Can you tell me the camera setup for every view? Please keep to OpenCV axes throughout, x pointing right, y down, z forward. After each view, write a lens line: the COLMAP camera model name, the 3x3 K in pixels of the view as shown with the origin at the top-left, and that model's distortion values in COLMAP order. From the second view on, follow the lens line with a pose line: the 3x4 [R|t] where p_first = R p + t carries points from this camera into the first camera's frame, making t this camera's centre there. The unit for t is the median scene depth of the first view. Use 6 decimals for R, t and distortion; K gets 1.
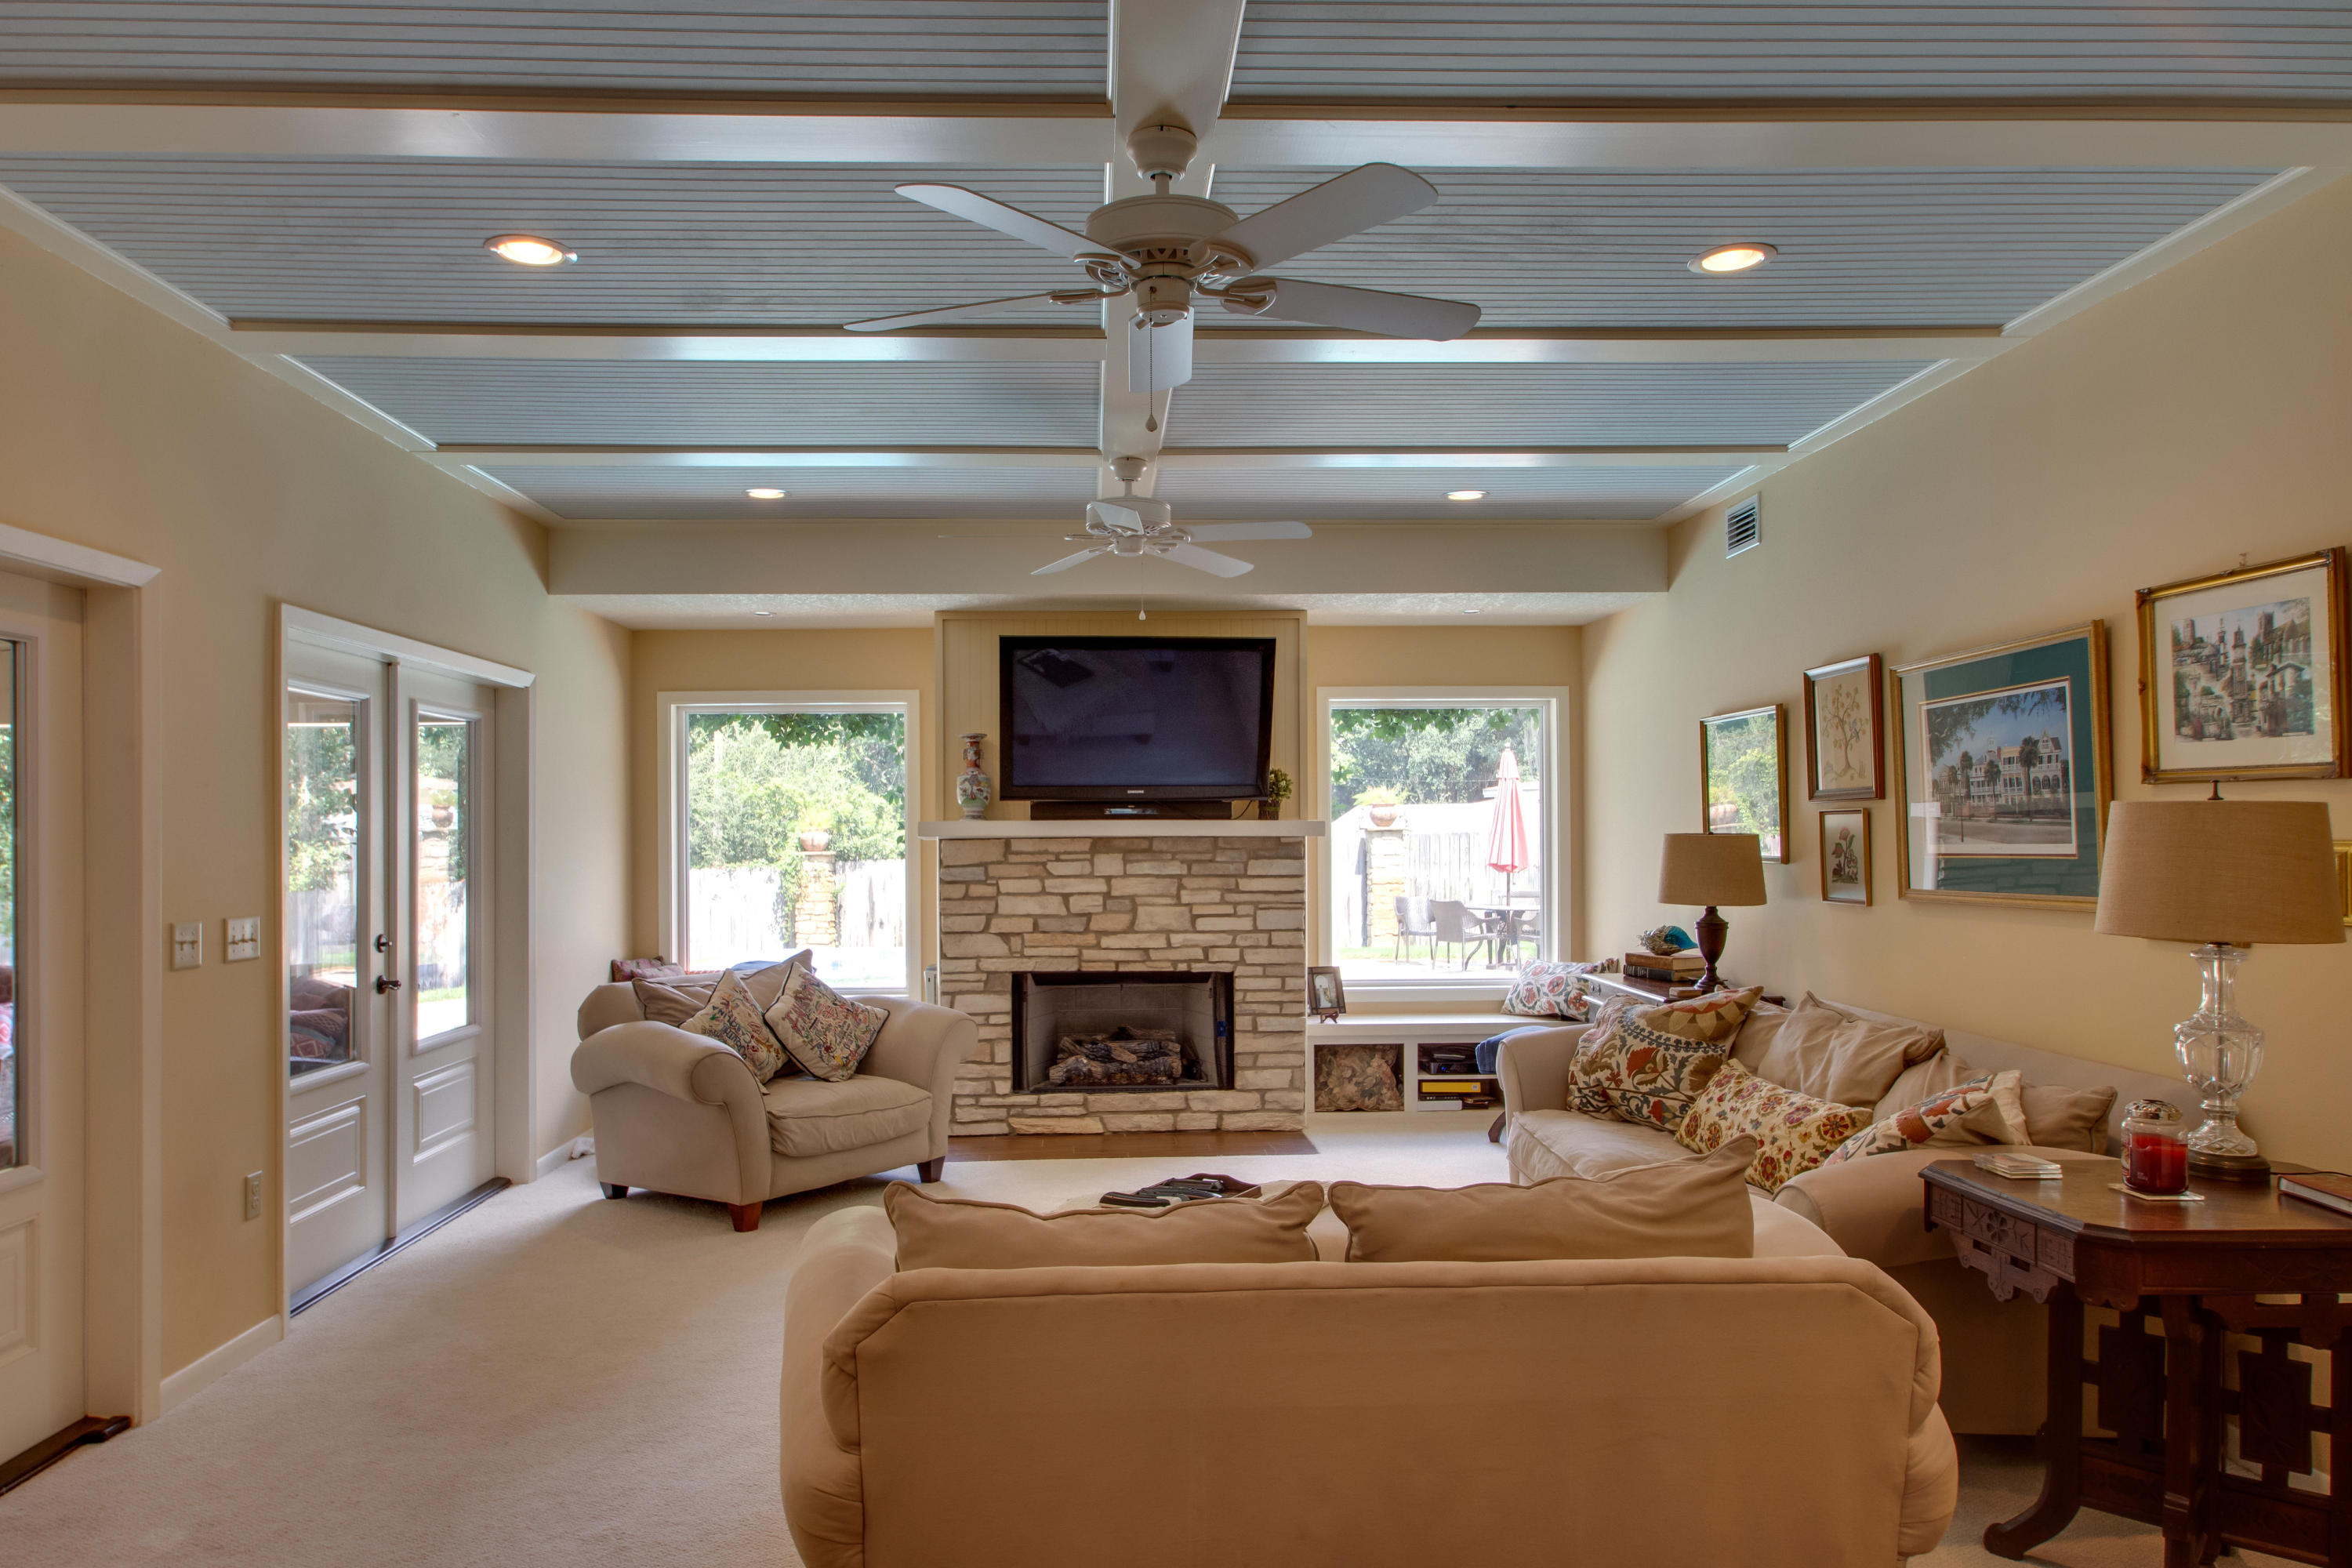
lens RADIAL K [[1257.7, 0, 1181.5], [0, 1257.7, 780.2], [0, 0, 1]] dist [-0.000209, -0.000011]
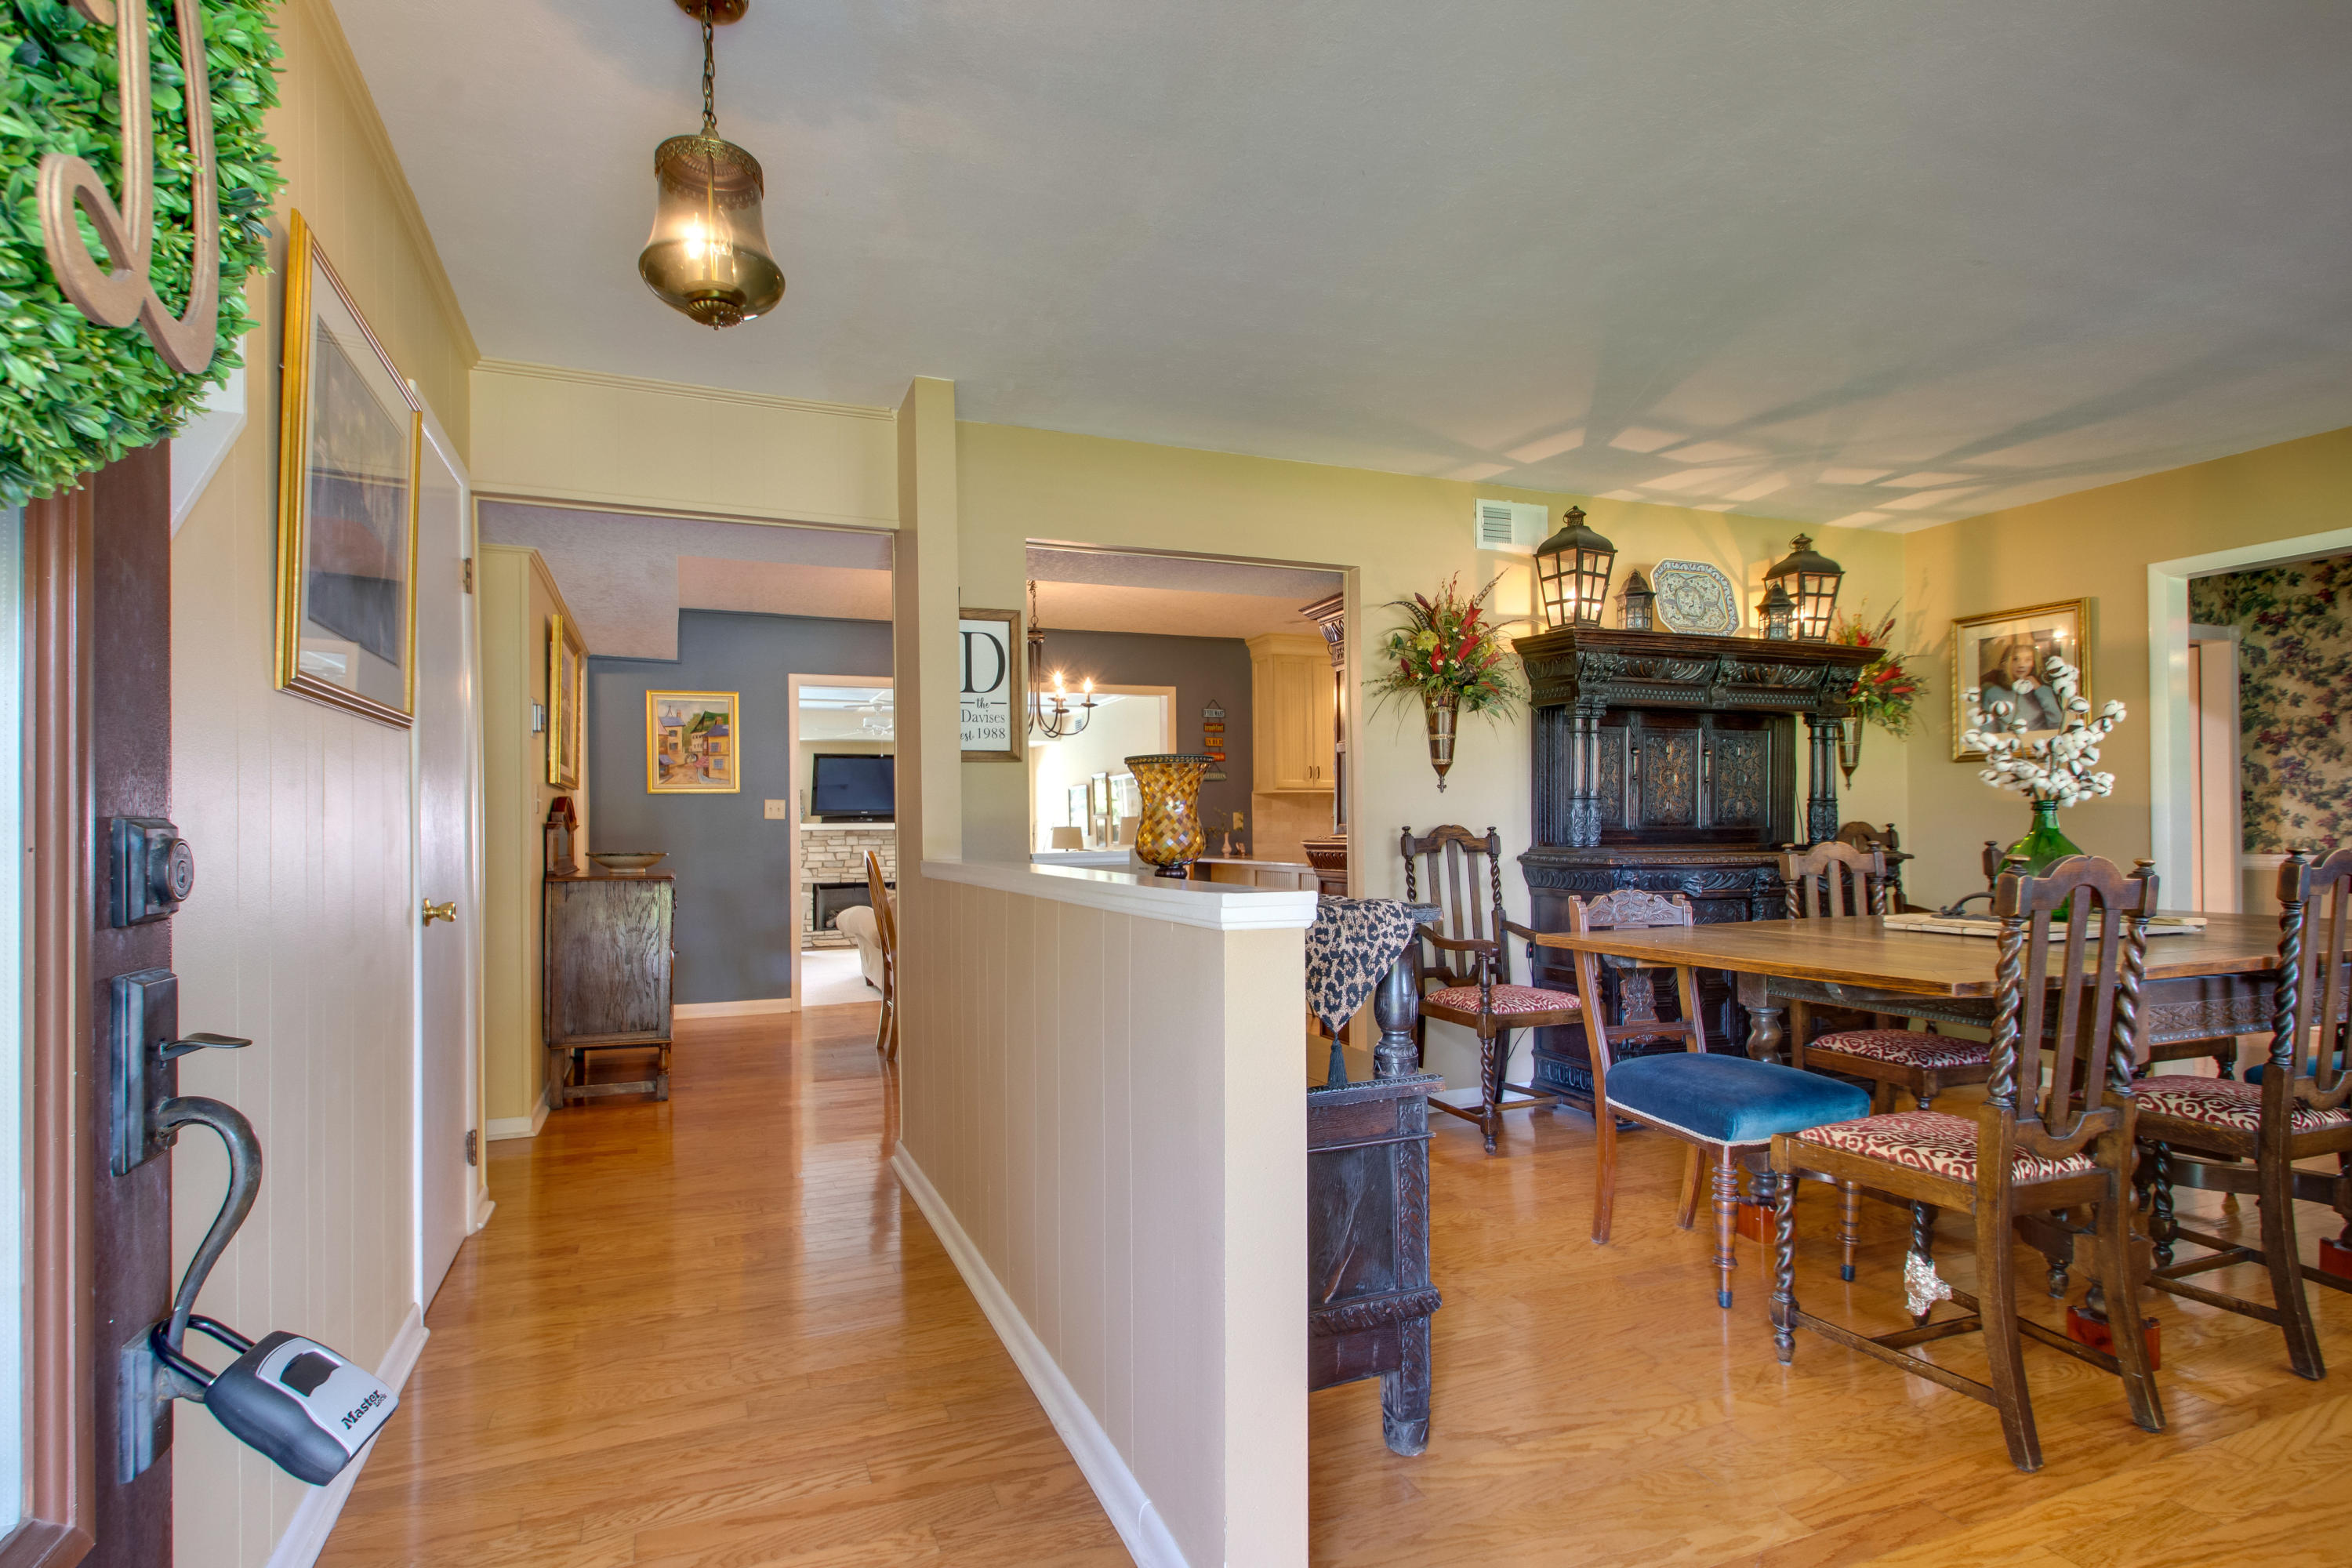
lens RADIAL K [[1257.7, 0, 1181.4], [0, 1257.7, 795.5], [0, 0, 1]] dist [-0.000209, -0.000011]
pose [[0.933436, 0.007541, 0.358665, -0.352501], [-0.007607, 0.999970, -0.001225, -0.027153], [-0.358664, -0.001585, 0.933465, -1.636795]]
